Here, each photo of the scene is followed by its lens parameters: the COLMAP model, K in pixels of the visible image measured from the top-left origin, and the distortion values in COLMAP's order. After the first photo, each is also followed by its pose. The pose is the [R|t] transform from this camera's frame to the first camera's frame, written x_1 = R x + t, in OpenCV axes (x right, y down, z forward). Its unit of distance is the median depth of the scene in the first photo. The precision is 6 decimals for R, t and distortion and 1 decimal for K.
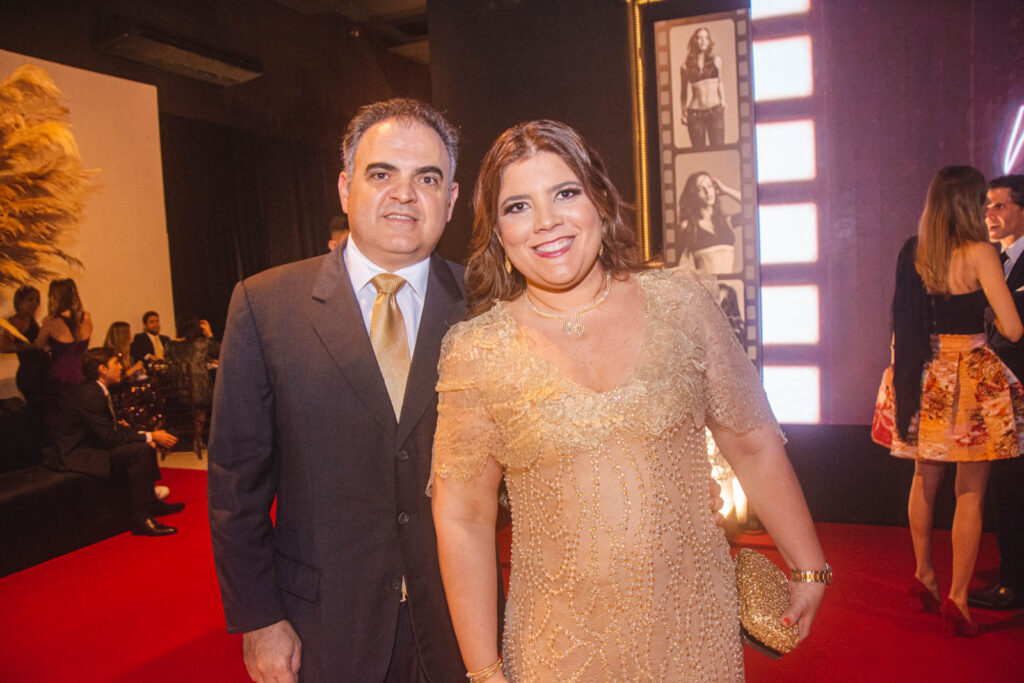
lens RADIAL K [[793.4, 0, 512.0], [0, 793.4, 341.5], [0, 0, 1]] dist [-0.155129, 0.139963]
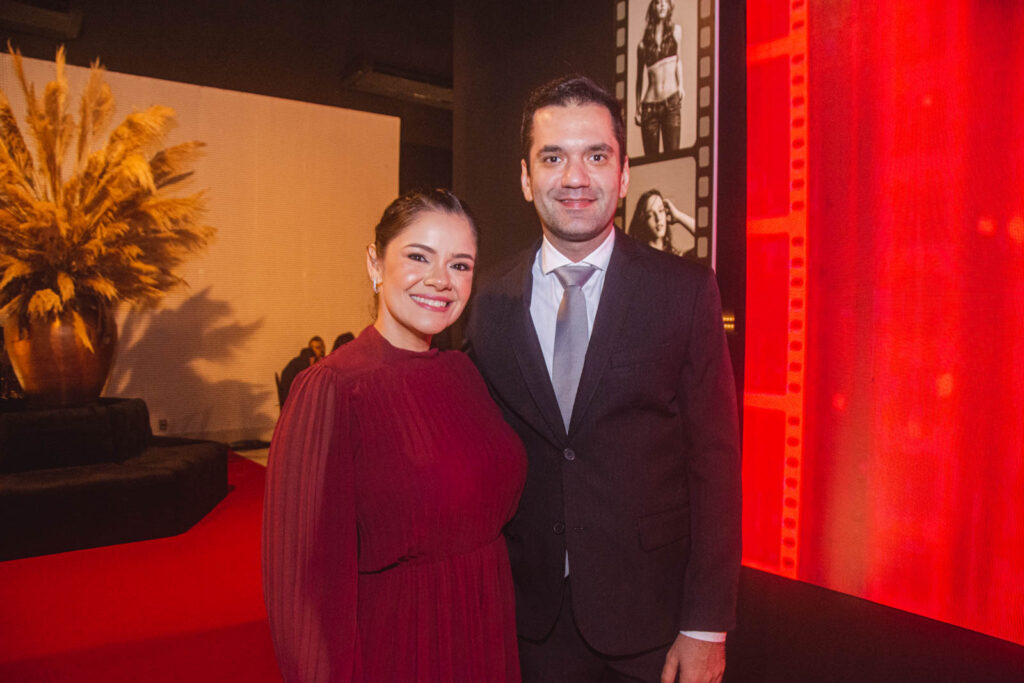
lens RADIAL K [[793.4, 0, 512.0], [0, 793.4, 341.5], [0, 0, 1]] dist [-0.155129, 0.139963]
pose [[0.877313, 0.074985, -0.474024, 0.469295], [-0.092590, 0.995608, -0.013870, -0.059660], [0.470902, 0.056058, 0.880403, 0.322858]]
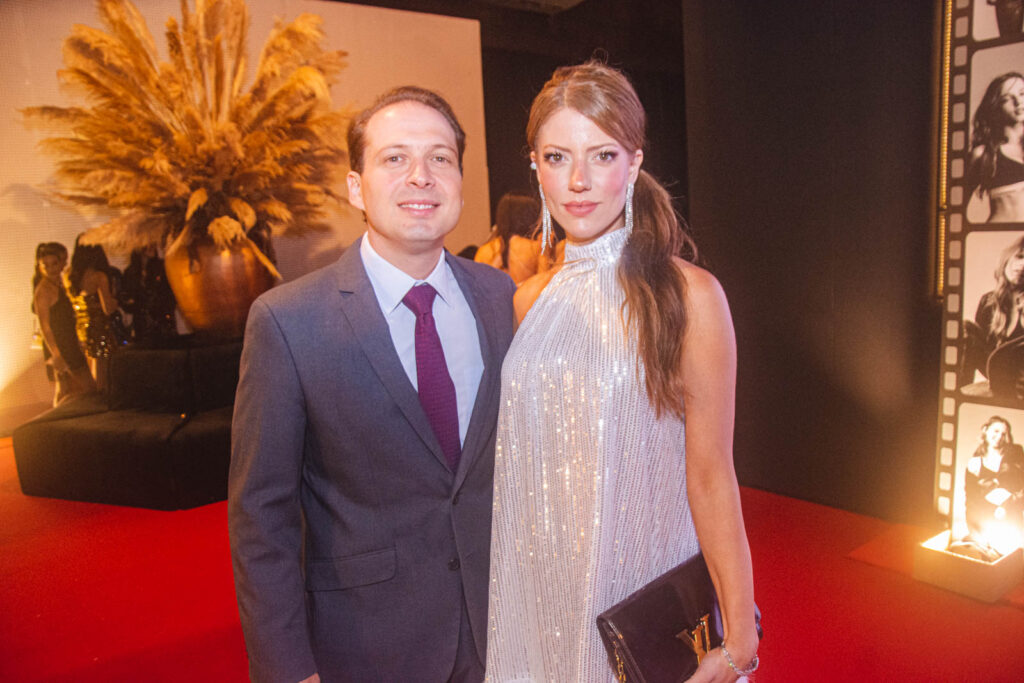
lens RADIAL K [[798.8, 0, 519.8], [0, 798.8, 341.4], [0, 0, 1]] dist [-0.166121, 0.144923]
pose [[0.890779, 0.072048, -0.448689, 0.171802], [-0.031979, 0.994843, 0.096258, -0.030716], [0.453310, -0.071396, 0.888489, 0.182280]]
